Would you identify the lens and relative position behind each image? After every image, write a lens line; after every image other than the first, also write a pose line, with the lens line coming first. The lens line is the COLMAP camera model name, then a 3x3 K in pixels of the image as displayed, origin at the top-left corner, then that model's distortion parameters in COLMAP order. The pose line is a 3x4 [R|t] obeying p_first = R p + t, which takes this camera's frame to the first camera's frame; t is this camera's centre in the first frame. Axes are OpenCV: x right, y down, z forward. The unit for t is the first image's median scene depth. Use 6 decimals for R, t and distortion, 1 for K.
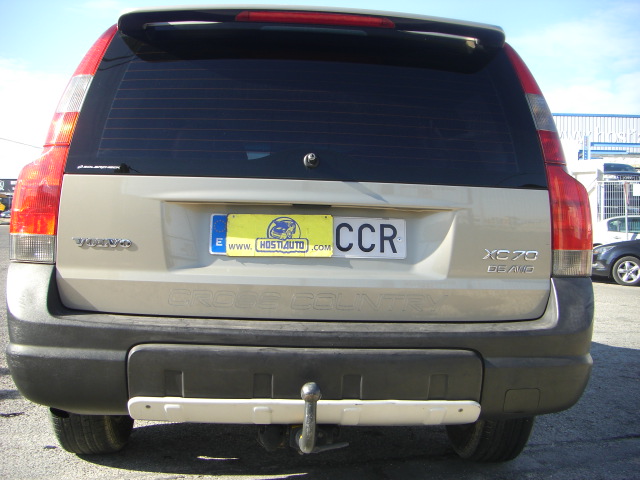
lens RADIAL K [[728.0, 0, 323.1], [0, 728.0, 222.7], [0, 0, 1]] dist [-0.146325, 0.000000]
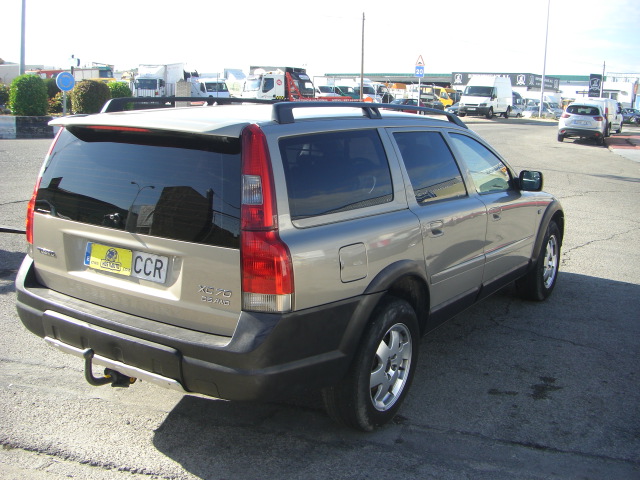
lens RADIAL K [[728.0, 0, 320.1], [0, 728.0, 239.0], [0, 0, 1]] dist [-0.146325, 0.000000]
pose [[0.796135, 0.112653, -0.594540, 1.338769], [-0.003740, 0.983415, 0.181329, -0.338783], [0.605107, -0.142139, 0.783353, -0.006926]]
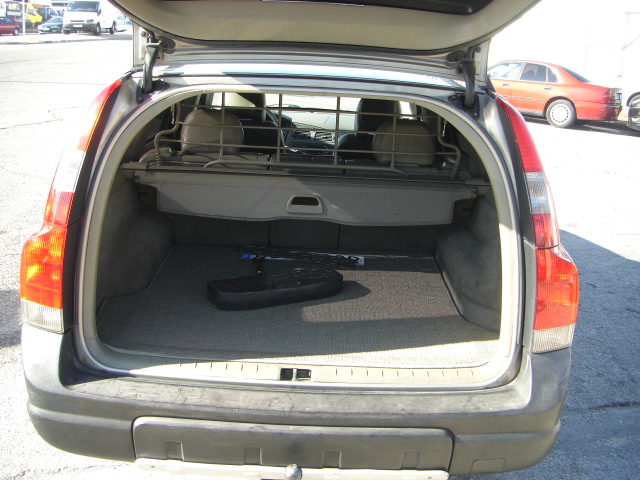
lens RADIAL K [[728.0, 0, 325.7], [0, 728.0, 236.3], [0, 0, 1]] dist [-0.146325, 0.000000]
pose [[0.998174, 0.035364, -0.048980, 0.069139], [-0.019895, 0.957962, 0.286204, -0.402312], [0.057042, -0.284706, 0.956916, 0.031751]]
